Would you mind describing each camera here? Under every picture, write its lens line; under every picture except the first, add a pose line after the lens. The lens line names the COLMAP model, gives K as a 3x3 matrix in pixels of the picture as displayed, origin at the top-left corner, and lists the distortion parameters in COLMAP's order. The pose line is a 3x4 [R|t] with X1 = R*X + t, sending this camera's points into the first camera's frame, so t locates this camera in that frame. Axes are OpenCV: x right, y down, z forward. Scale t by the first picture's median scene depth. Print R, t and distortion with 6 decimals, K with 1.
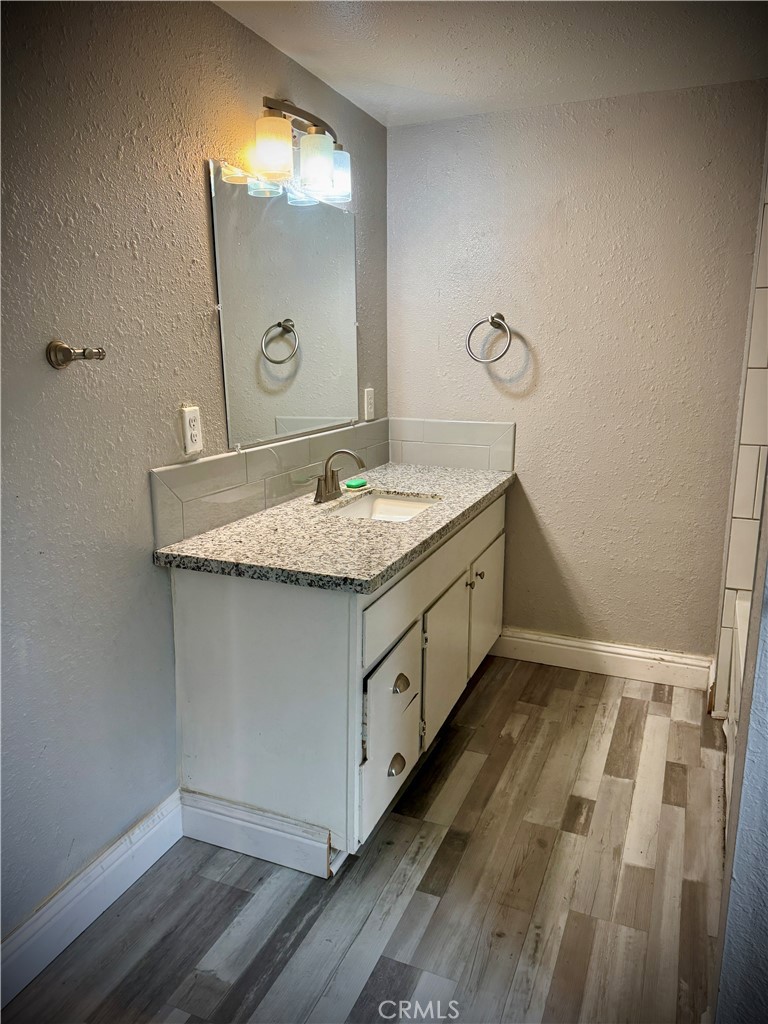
lens RADIAL K [[731.5, 0, 382.2], [0, 731.5, 514.7], [0, 0, 1]] dist [0.056366, -0.068875]
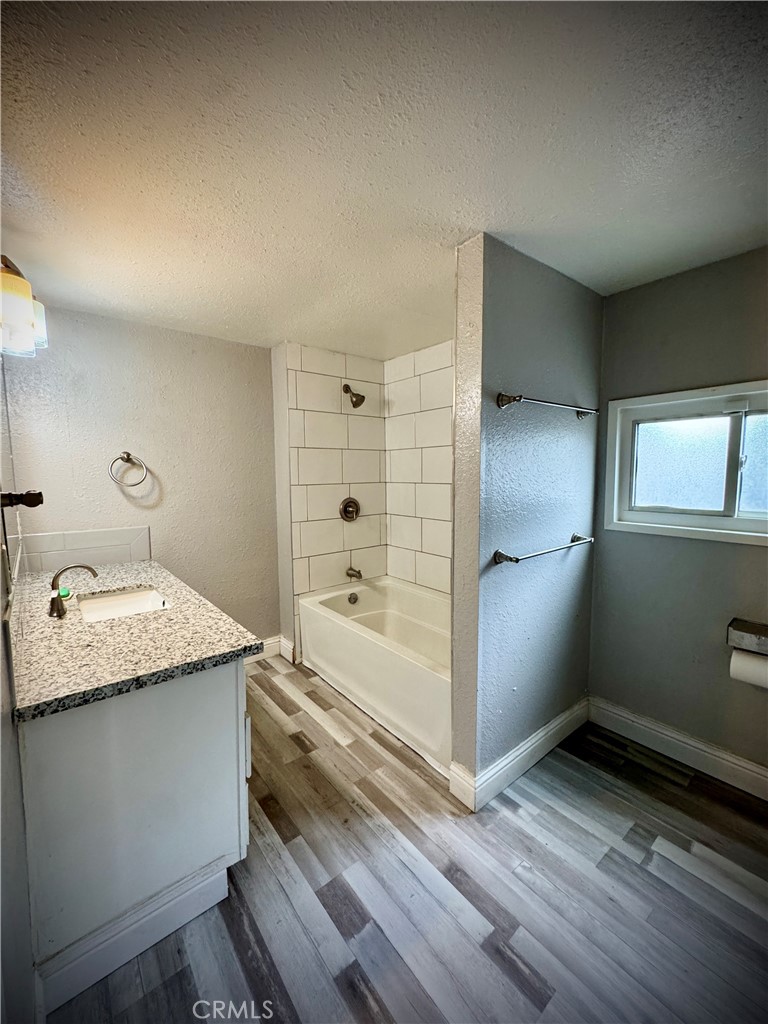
lens RADIAL K [[410.3, 0, 390.5], [0, 410.3, 514.3], [0, 0, 1]] dist [-0.005913, 0.001054]
pose [[0.451817, -0.094593, 0.887082, -0.466784], [0.195887, 0.980615, 0.004795, -0.085768], [-0.870339, 0.171601, 0.461588, 0.303606]]
